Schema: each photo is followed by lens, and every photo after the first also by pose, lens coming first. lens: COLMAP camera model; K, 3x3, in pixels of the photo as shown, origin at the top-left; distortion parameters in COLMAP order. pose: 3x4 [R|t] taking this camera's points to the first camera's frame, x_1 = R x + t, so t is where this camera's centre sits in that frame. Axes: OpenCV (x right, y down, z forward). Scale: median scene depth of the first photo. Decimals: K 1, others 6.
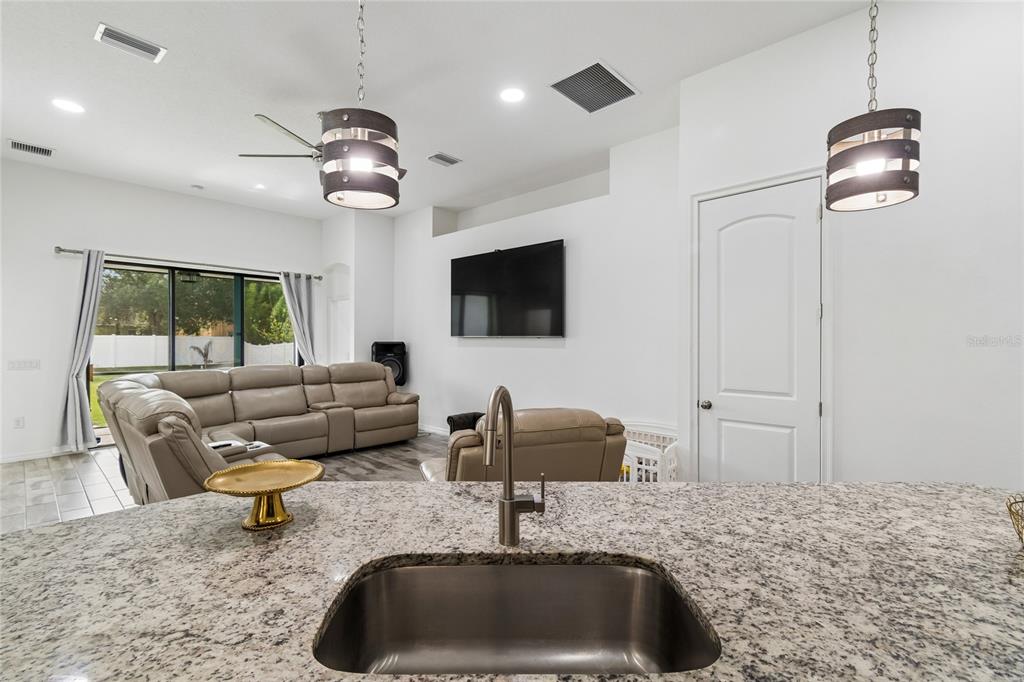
lens RADIAL K [[454.6, 0, 504.4], [0, 454.6, 345.3], [0, 0, 1]] dist [0.002353, -0.001828]
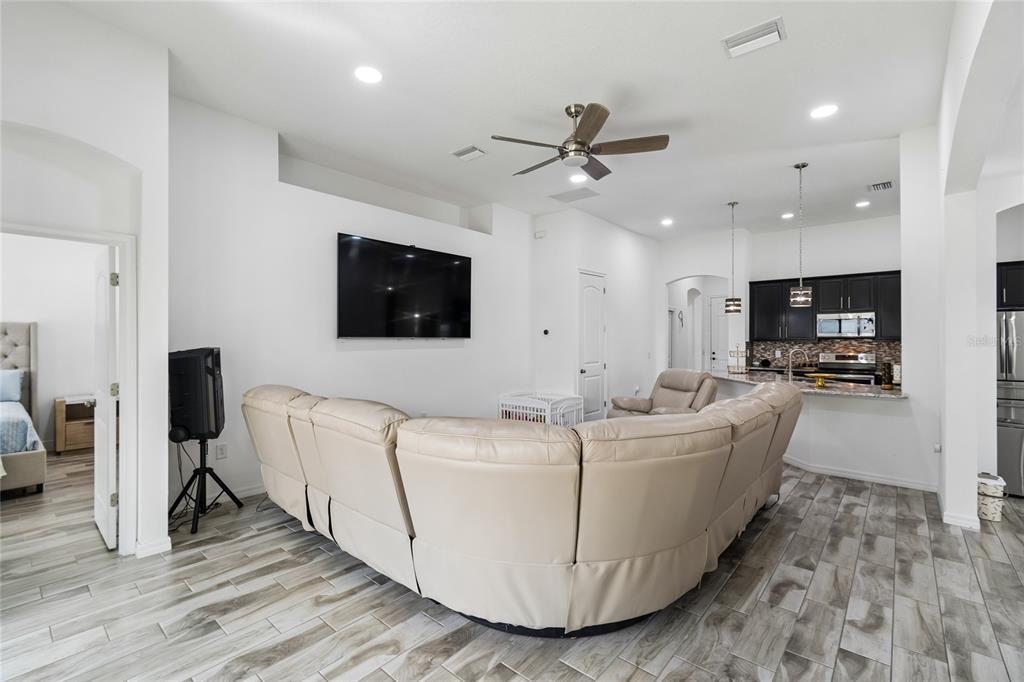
lens RADIAL K [[454.6, 0, 506.8], [0, 454.6, 337.5], [0, 0, 1]] dist [0.002353, -0.001828]
pose [[-0.029819, -0.000089, 0.999555, -1.114518], [0.014333, 0.999897, 0.000517, -0.019656], [-0.999453, 0.014342, -0.029815, 0.958603]]
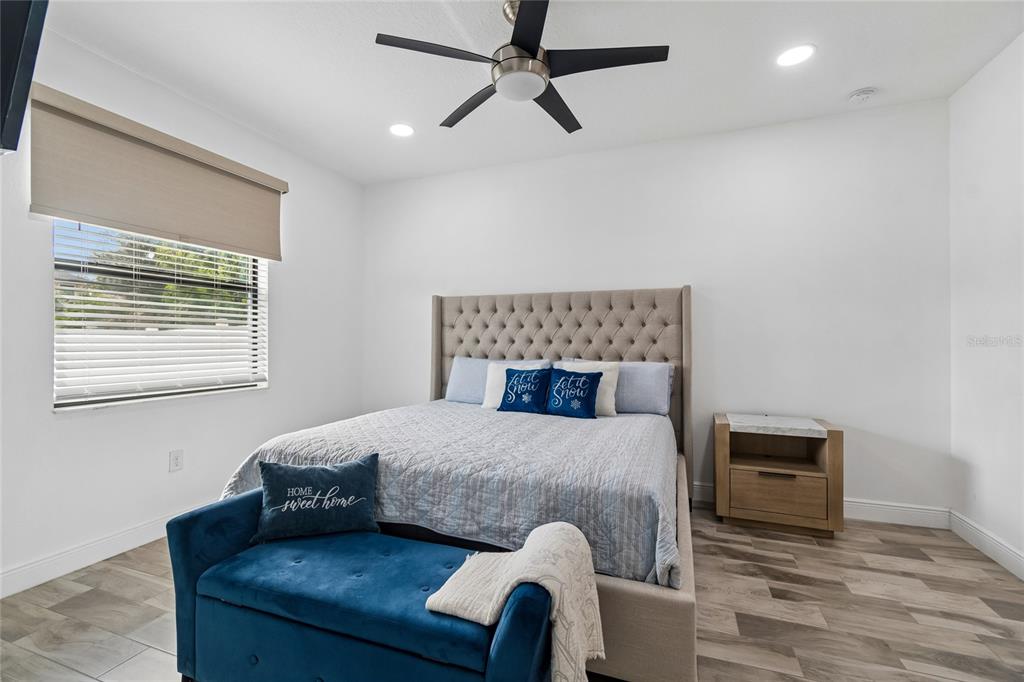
lens RADIAL K [[454.6, 0, 506.2], [0, 454.6, 339.5], [0, 0, 1]] dist [0.002353, -0.001828]
pose [[0.923689, 0.000349, 0.383144, -0.429240], [0.007185, 0.999808, -0.018231, 0.019915], [-0.383077, 0.019593, 0.923509, 1.603987]]
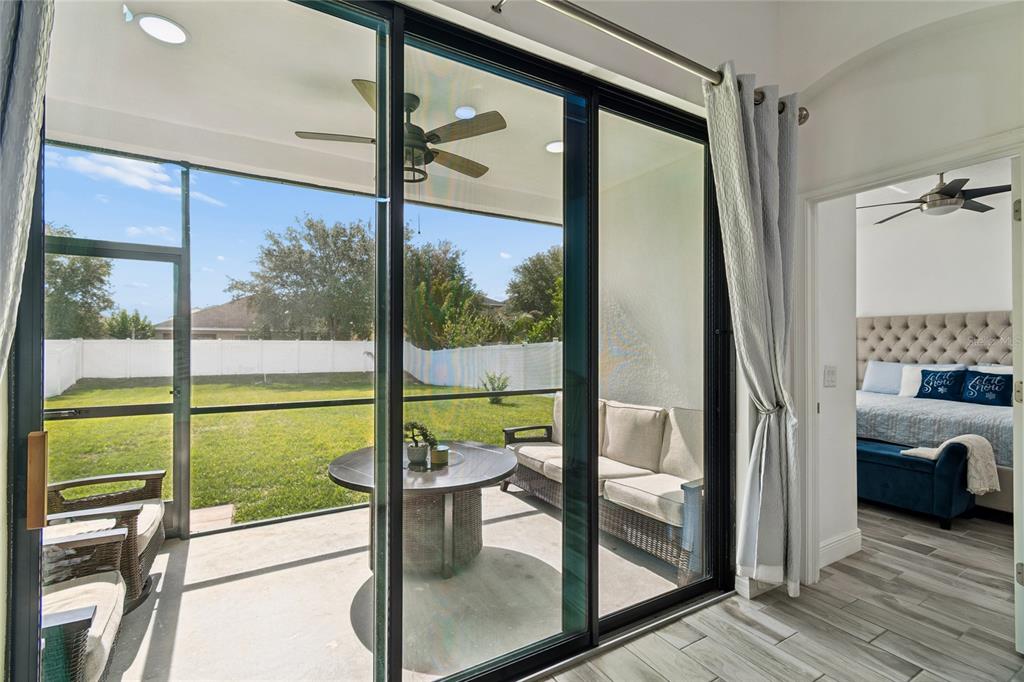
lens RADIAL K [[454.6, 0, 498.2], [0, 454.6, 345.0], [0, 0, 1]] dist [0.002353, -0.001828]
pose [[0.953599, -0.004412, -0.301047, -0.761867], [0.000011, 0.999893, -0.014619, 0.011743], [0.301079, 0.013937, 0.953497, 0.988578]]
